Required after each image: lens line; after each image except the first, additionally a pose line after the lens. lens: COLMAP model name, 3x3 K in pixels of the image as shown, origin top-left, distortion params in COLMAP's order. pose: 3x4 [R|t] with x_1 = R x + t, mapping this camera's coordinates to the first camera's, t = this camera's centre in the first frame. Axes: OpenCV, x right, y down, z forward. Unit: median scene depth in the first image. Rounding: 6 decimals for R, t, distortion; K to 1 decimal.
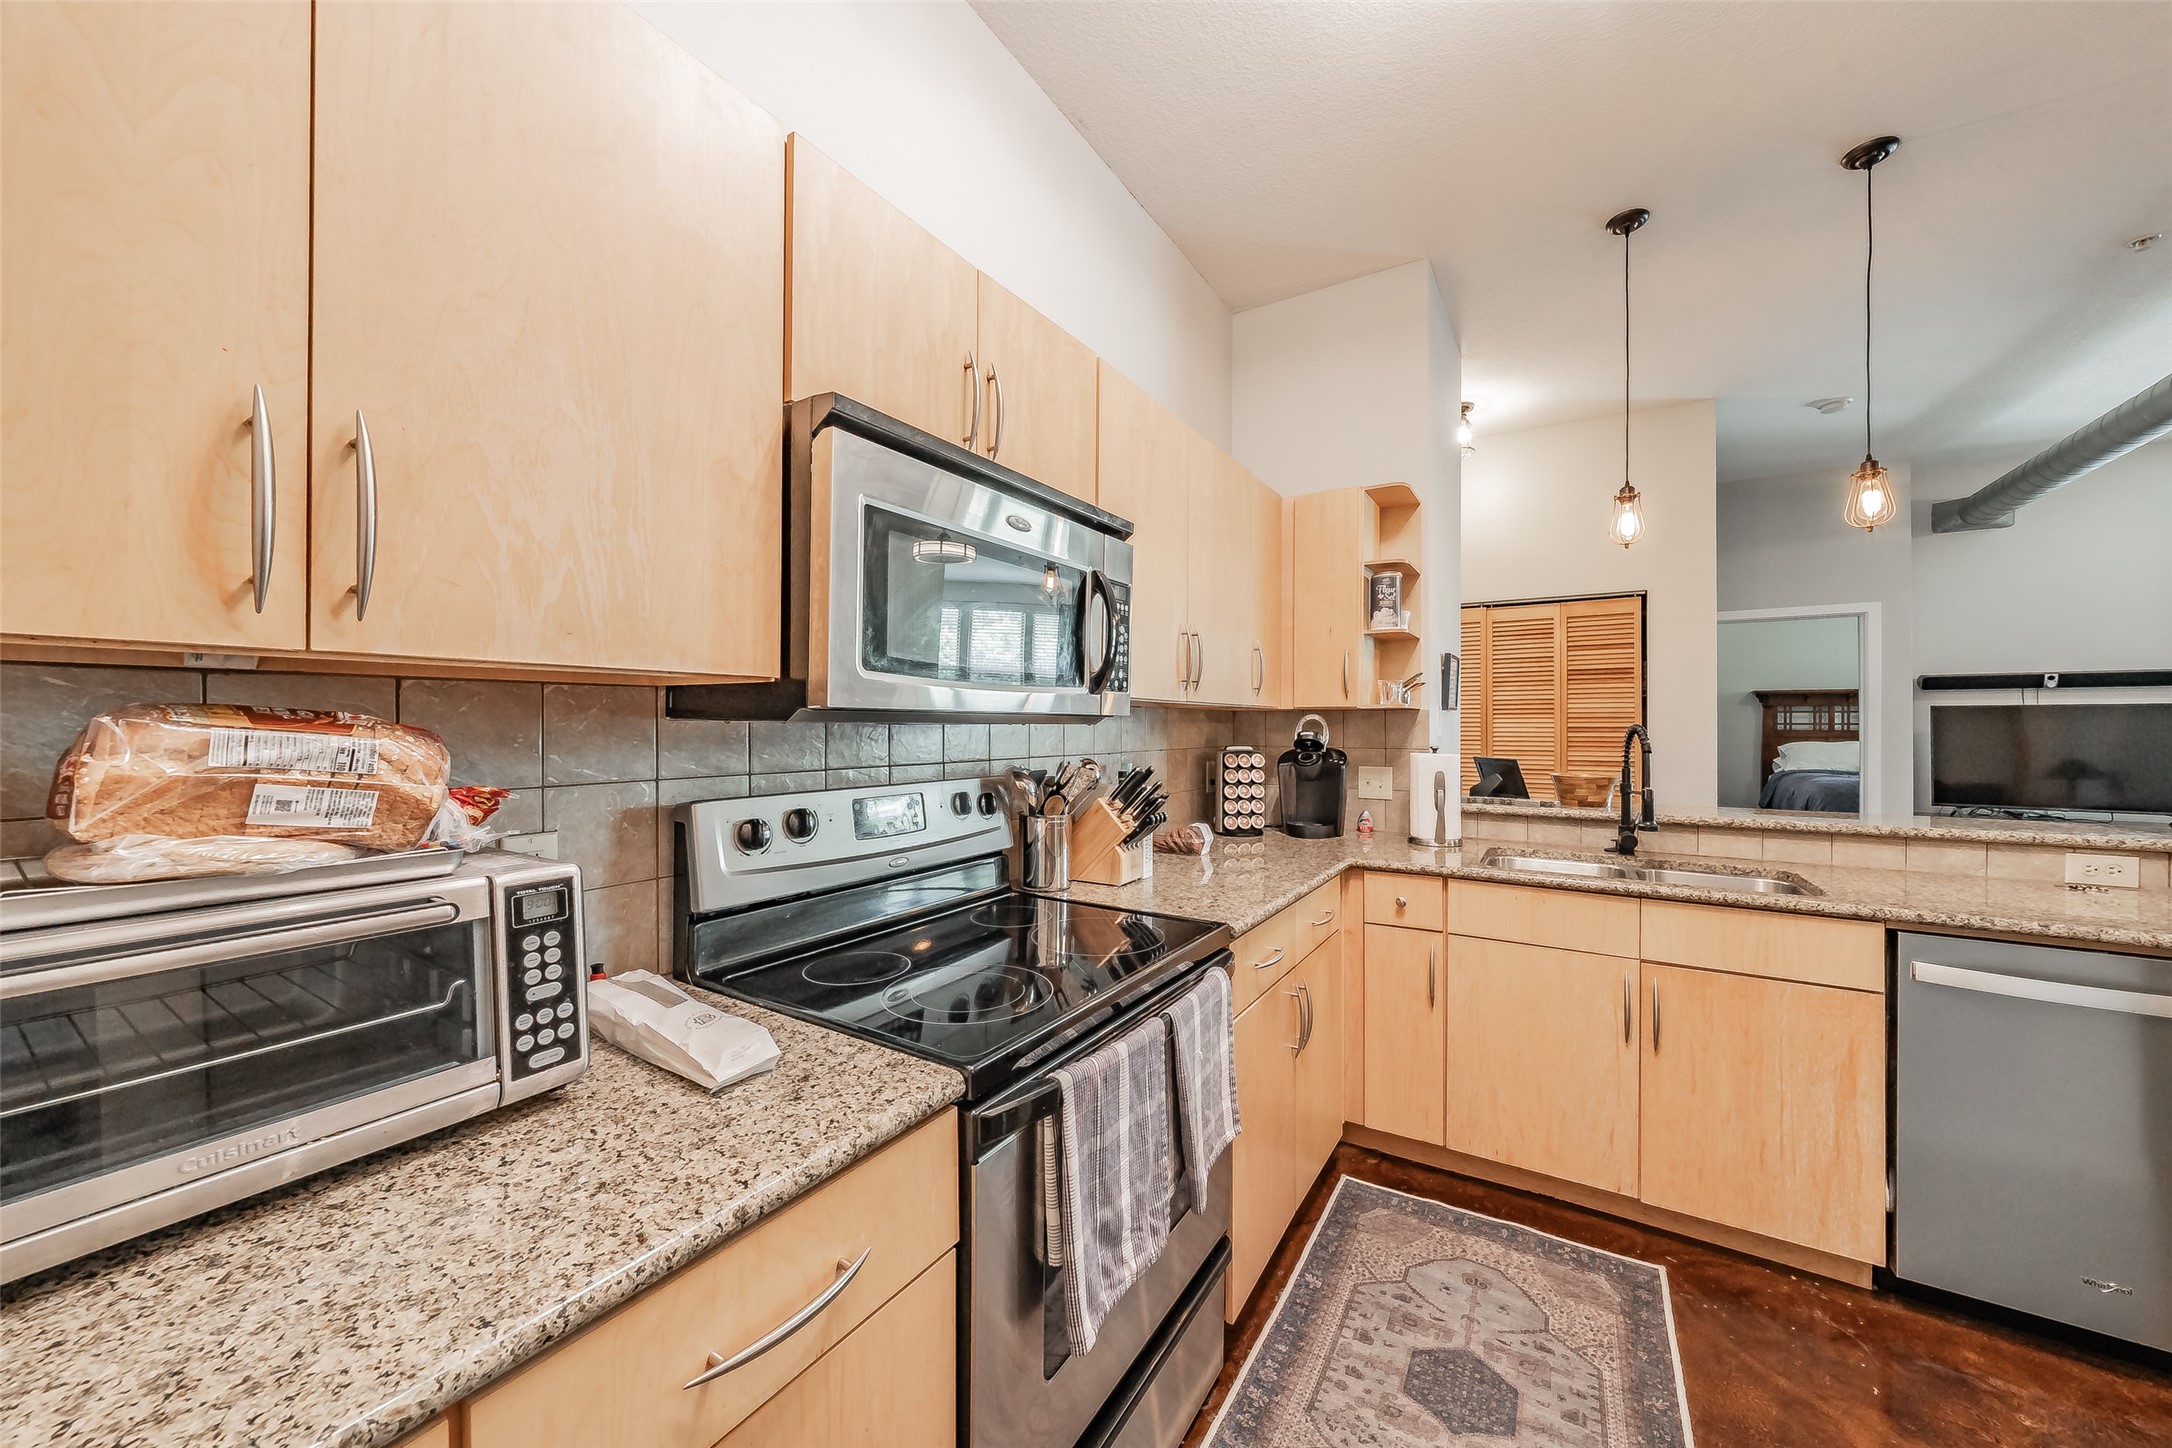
lens RADIAL K [[764.7, 0, 1111.0], [0, 764.7, 724.9], [0, 0, 1]] dist [-0.000700, -0.000701]
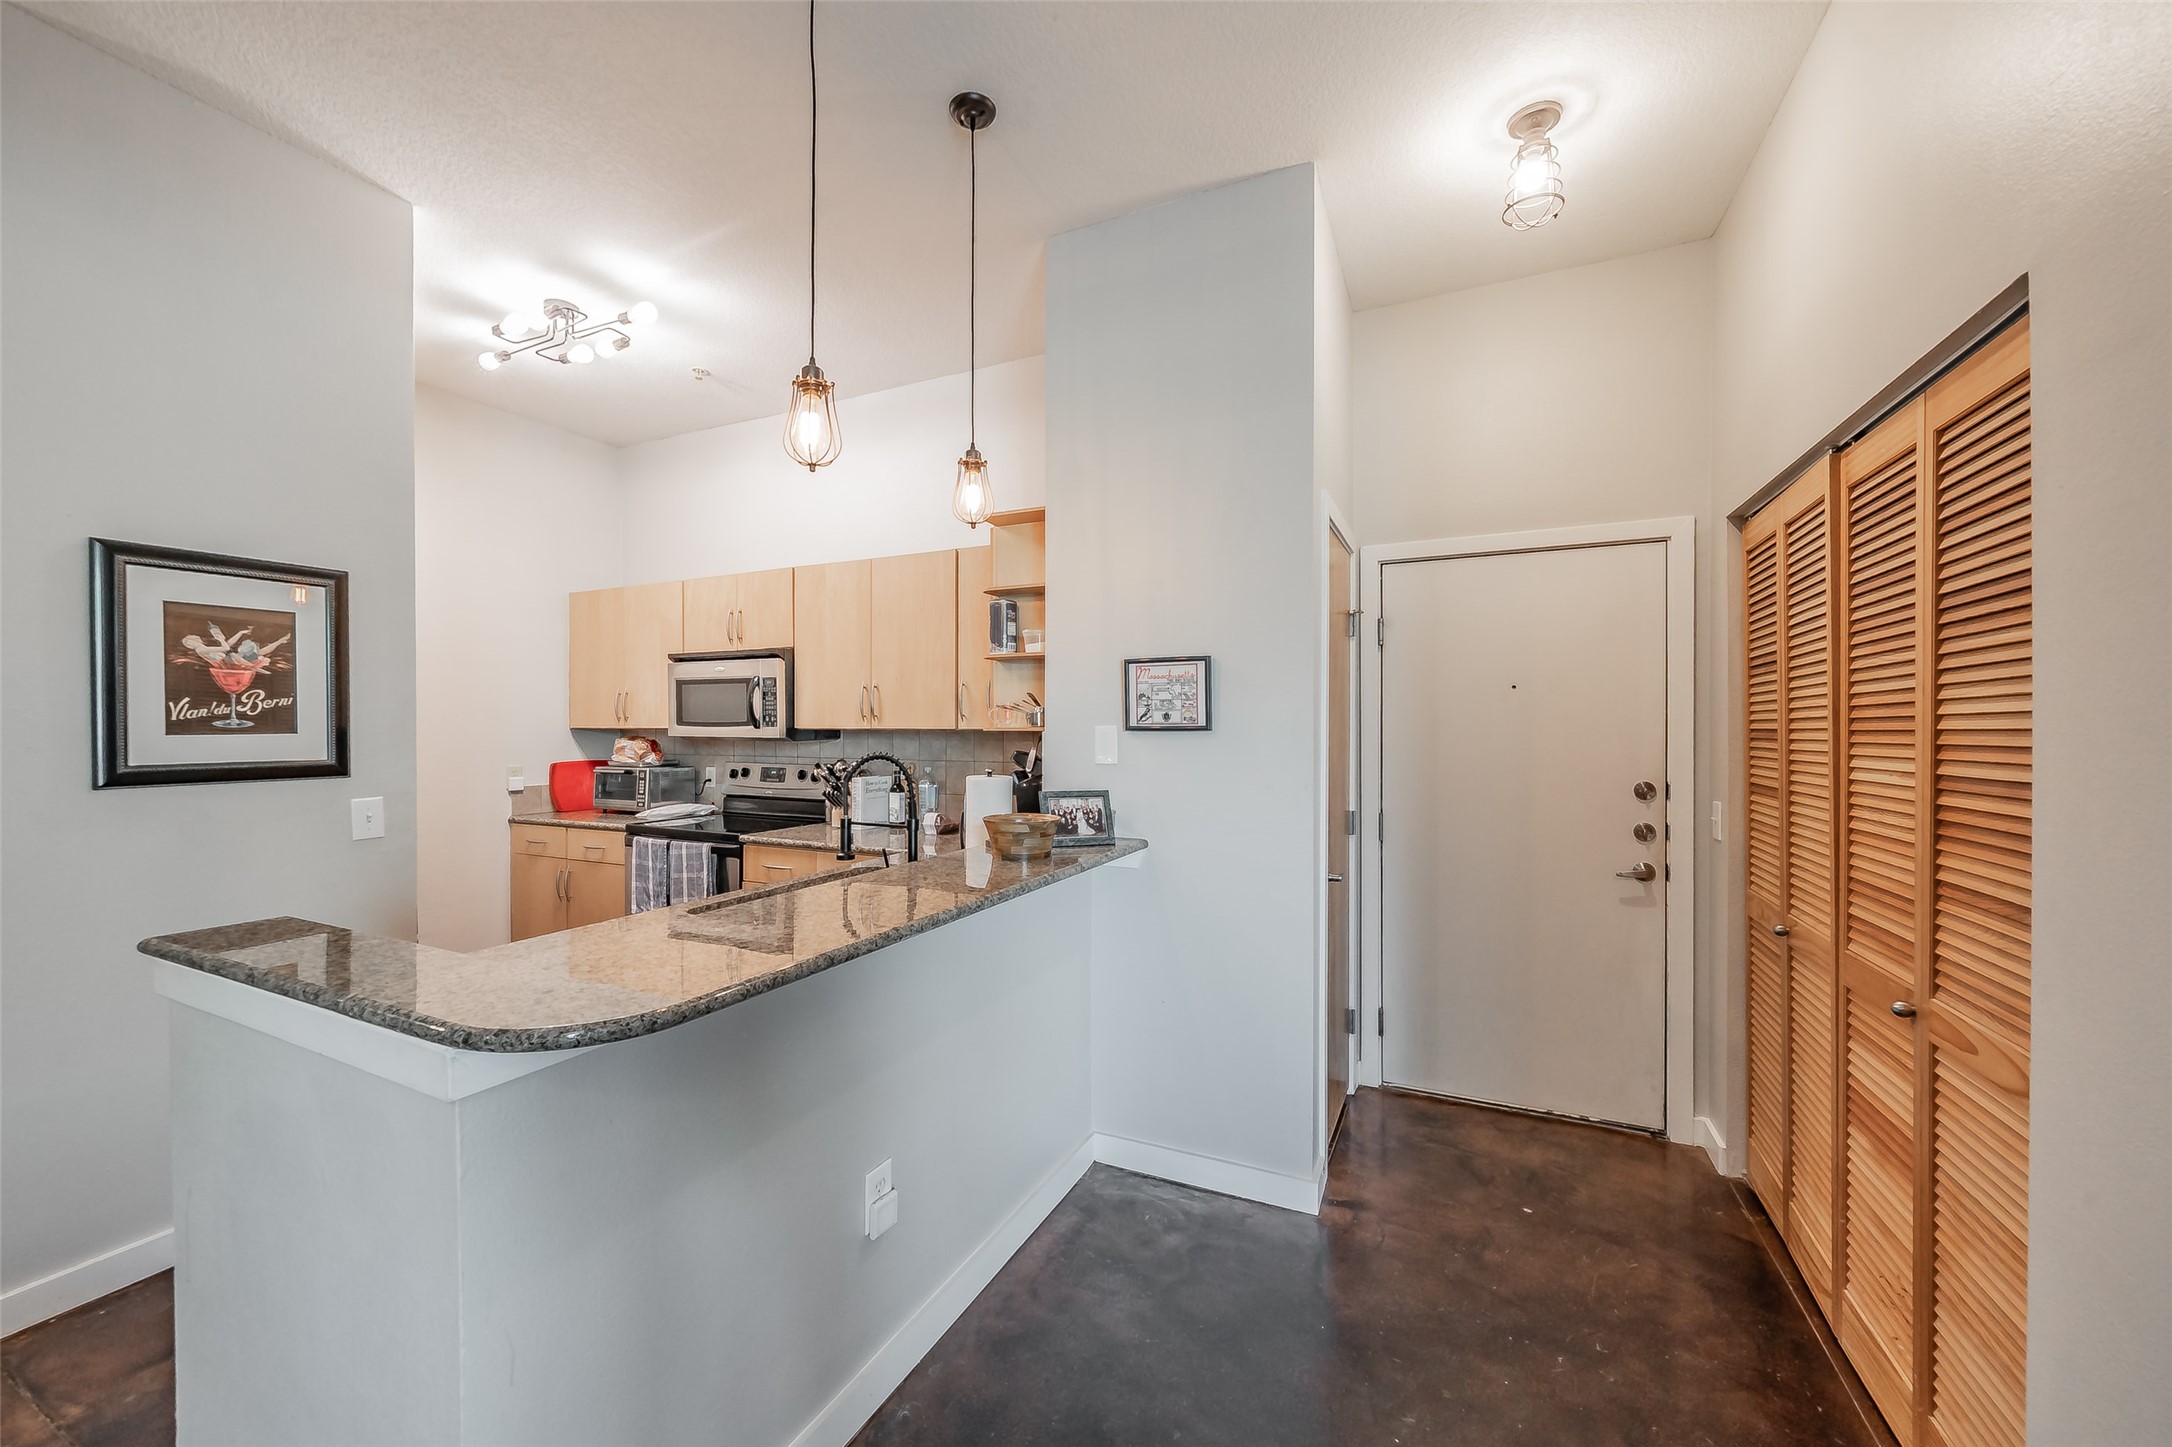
lens RADIAL K [[813.8, 0, 1069.2], [0, 813.8, 734.0], [0, 0, 1]] dist [-0.002972, 0.000059]
pose [[0.094583, 0.008216, -0.995483, 1.893794], [-0.002110, 0.999965, 0.008053, -0.033606], [0.995515, 0.001339, 0.094597, 1.274652]]
